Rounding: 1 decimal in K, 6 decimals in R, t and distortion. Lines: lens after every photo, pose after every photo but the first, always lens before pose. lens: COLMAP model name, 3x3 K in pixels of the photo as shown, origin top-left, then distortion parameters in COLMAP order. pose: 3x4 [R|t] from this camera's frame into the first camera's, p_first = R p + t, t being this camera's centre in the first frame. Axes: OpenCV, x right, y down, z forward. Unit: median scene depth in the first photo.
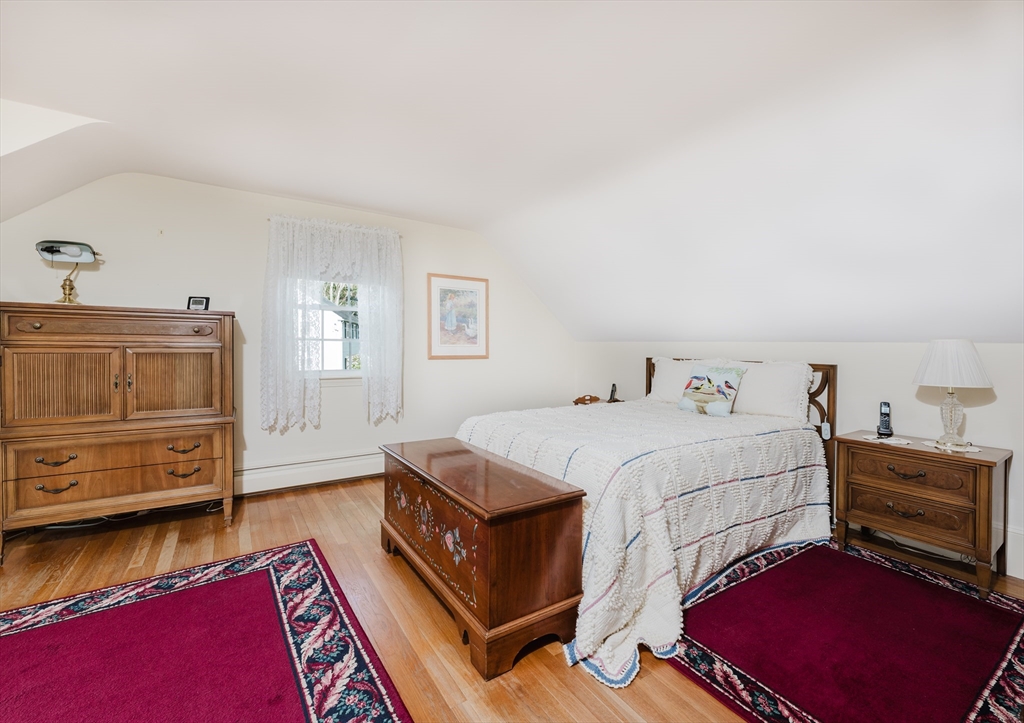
lens RADIAL K [[441.9, 0, 510.5], [0, 441.9, 348.0], [0, 0, 1]] dist [0.000789, -0.000661]
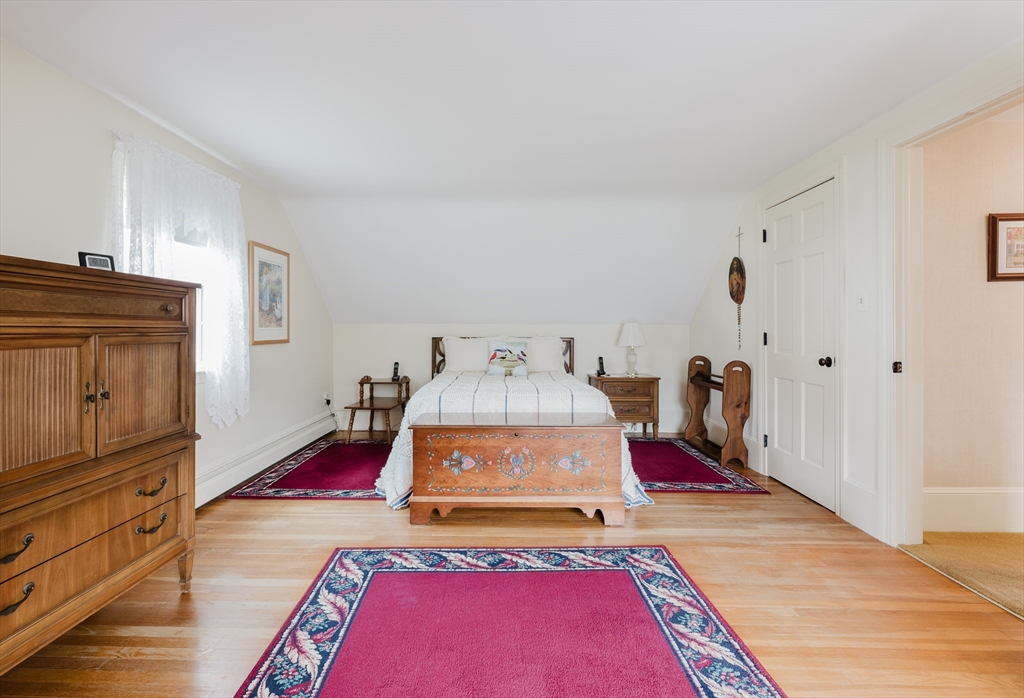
lens RADIAL K [[508.4, 0, 468.3], [0, 508.4, 322.8], [0, 0, 1]] dist [-0.001048, 0.000313]
pose [[0.589527, -0.000099, 0.807749, -1.250507], [0.010625, 0.999914, -0.007633, -0.009605], [-0.807679, 0.013082, 0.589478, 0.204261]]
